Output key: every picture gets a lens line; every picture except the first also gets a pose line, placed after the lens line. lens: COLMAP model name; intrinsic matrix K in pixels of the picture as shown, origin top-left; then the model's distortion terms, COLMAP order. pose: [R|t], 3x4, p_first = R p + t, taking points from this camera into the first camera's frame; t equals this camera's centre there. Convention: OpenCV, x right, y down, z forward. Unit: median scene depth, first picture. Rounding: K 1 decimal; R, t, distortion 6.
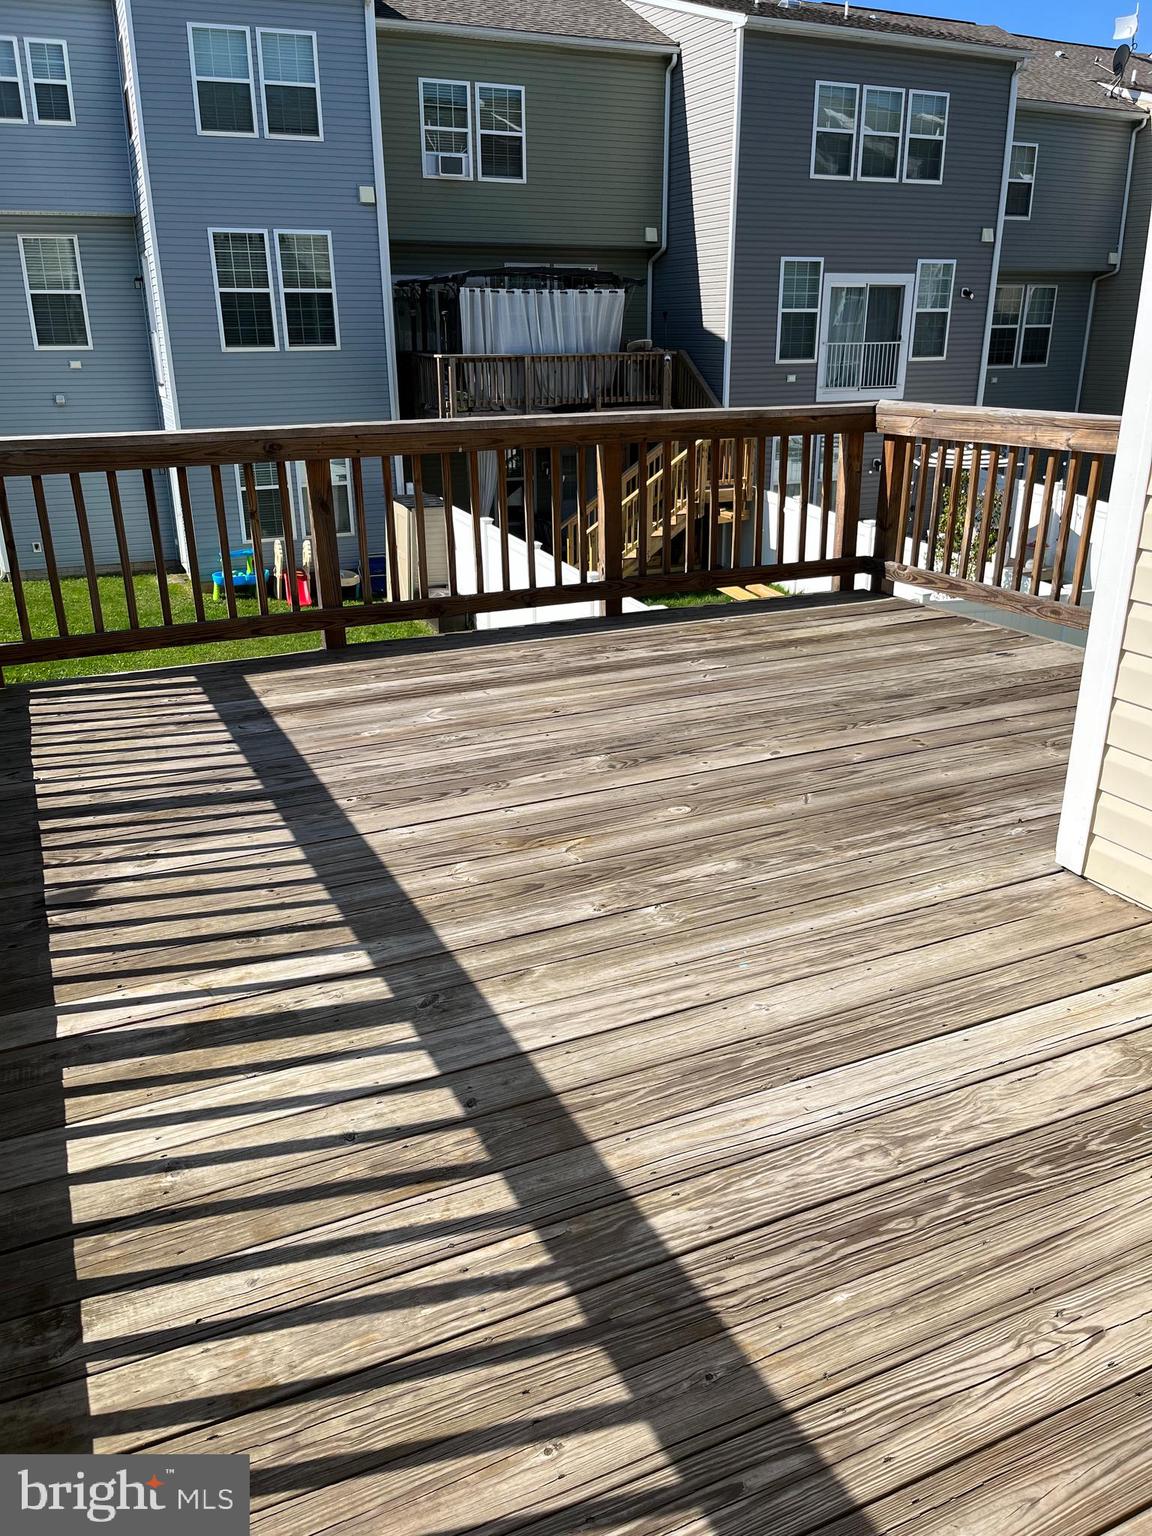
lens RADIAL K [[1162.2, 0, 578.1], [0, 1162.2, 775.6], [0, 0, 1]] dist [0.058836, -0.068282]
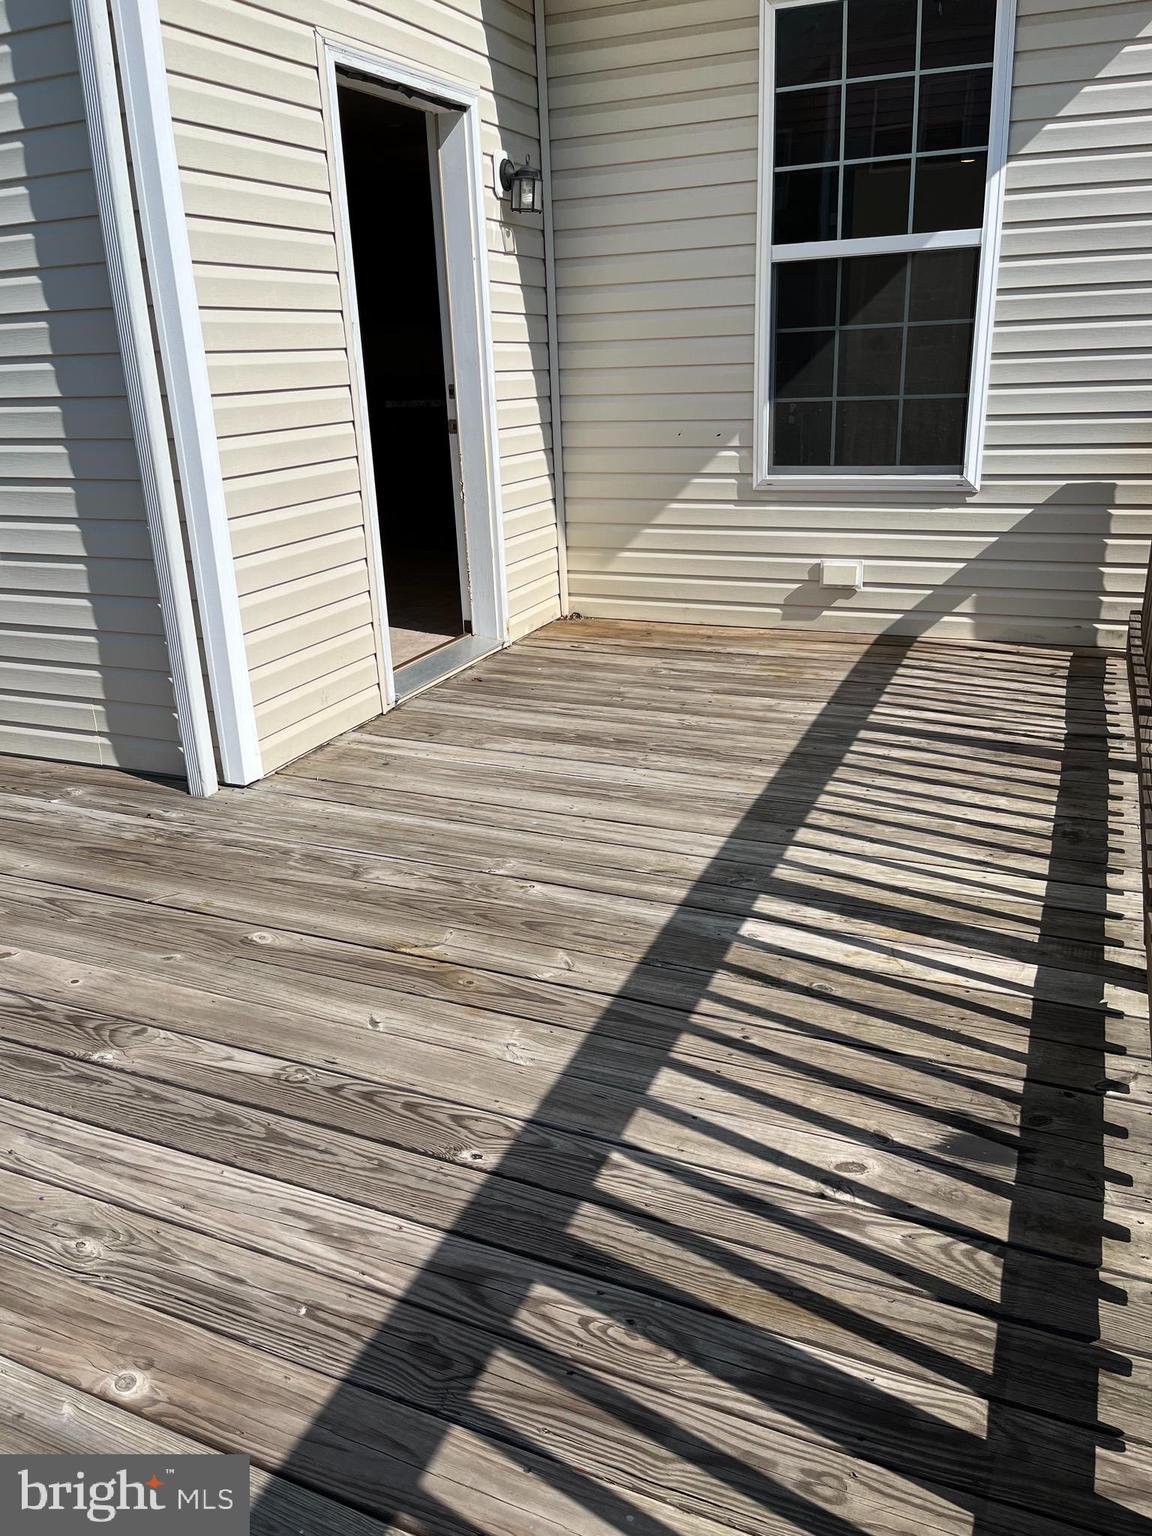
lens RADIAL K [[1162.2, 0, 573.4], [0, 1162.2, 766.8], [0, 0, 1]] dist [0.058836, -0.068282]
pose [[-0.664735, -0.225787, 0.712143, -0.794435], [0.304124, 0.788894, 0.534000, -0.564380], [-0.682375, 0.571548, -0.455738, 1.503165]]
